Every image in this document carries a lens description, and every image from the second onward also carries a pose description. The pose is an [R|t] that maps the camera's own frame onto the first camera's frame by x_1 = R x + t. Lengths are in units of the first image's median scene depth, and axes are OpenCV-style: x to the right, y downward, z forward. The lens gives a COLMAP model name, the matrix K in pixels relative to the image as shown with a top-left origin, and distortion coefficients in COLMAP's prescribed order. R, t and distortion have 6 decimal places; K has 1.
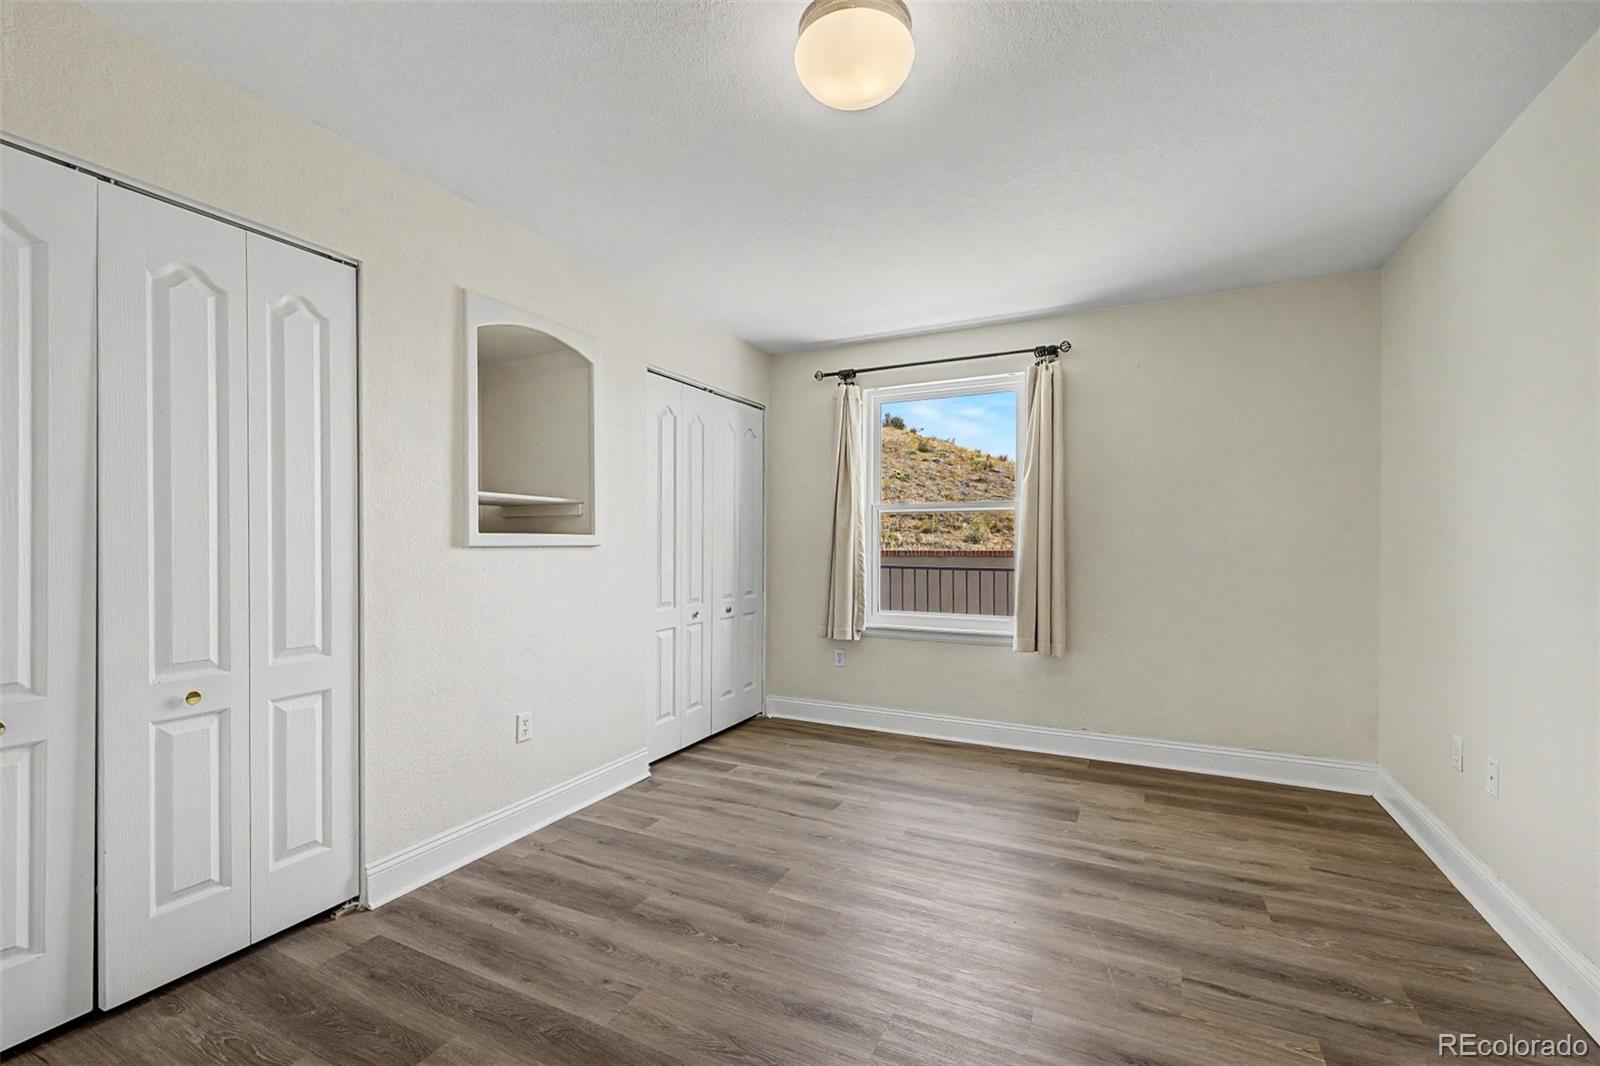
lens RADIAL K [[670.6, 0, 802.8], [0, 670.6, 537.8], [0, 0, 1]] dist [0.014457, -0.005095]
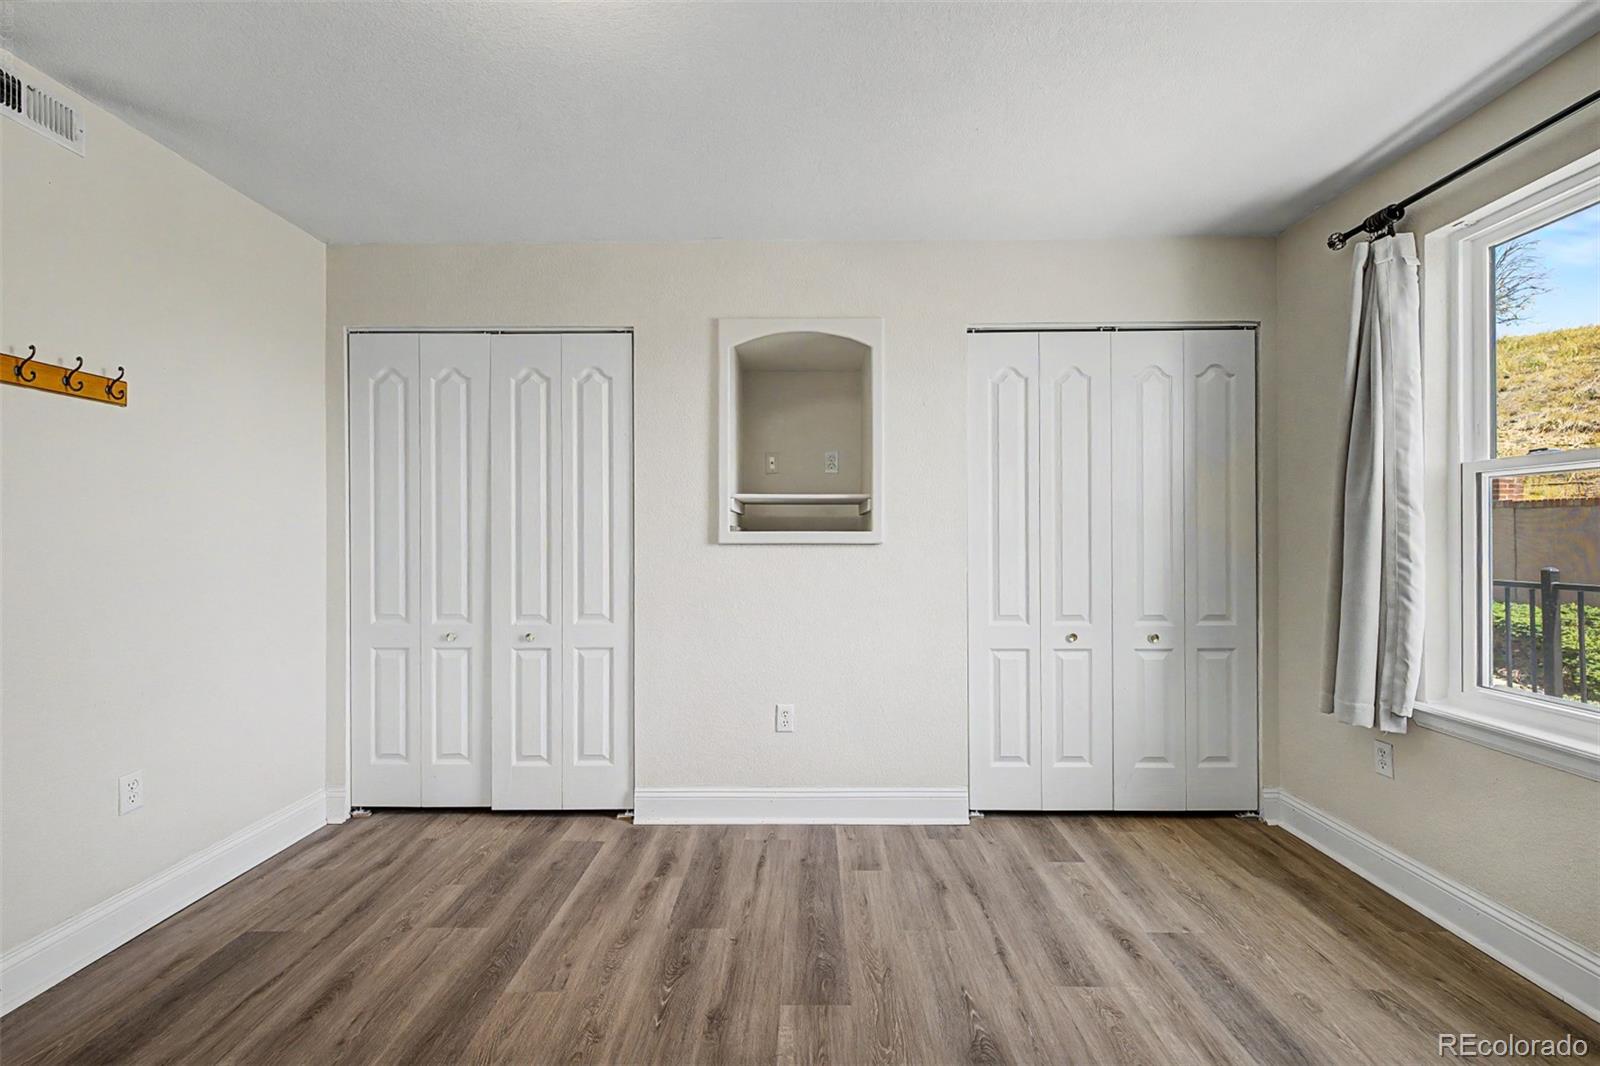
lens RADIAL K [[672.5, 0, 797.0], [0, 672.5, 528.1], [0, 0, 1]] dist [0.009951, -0.000139]
pose [[0.445088, -0.013253, -0.895389, 0.508620], [0.006985, 0.999911, -0.011327, 0.000749], [0.895460, -0.001213, 0.445141, 0.540911]]
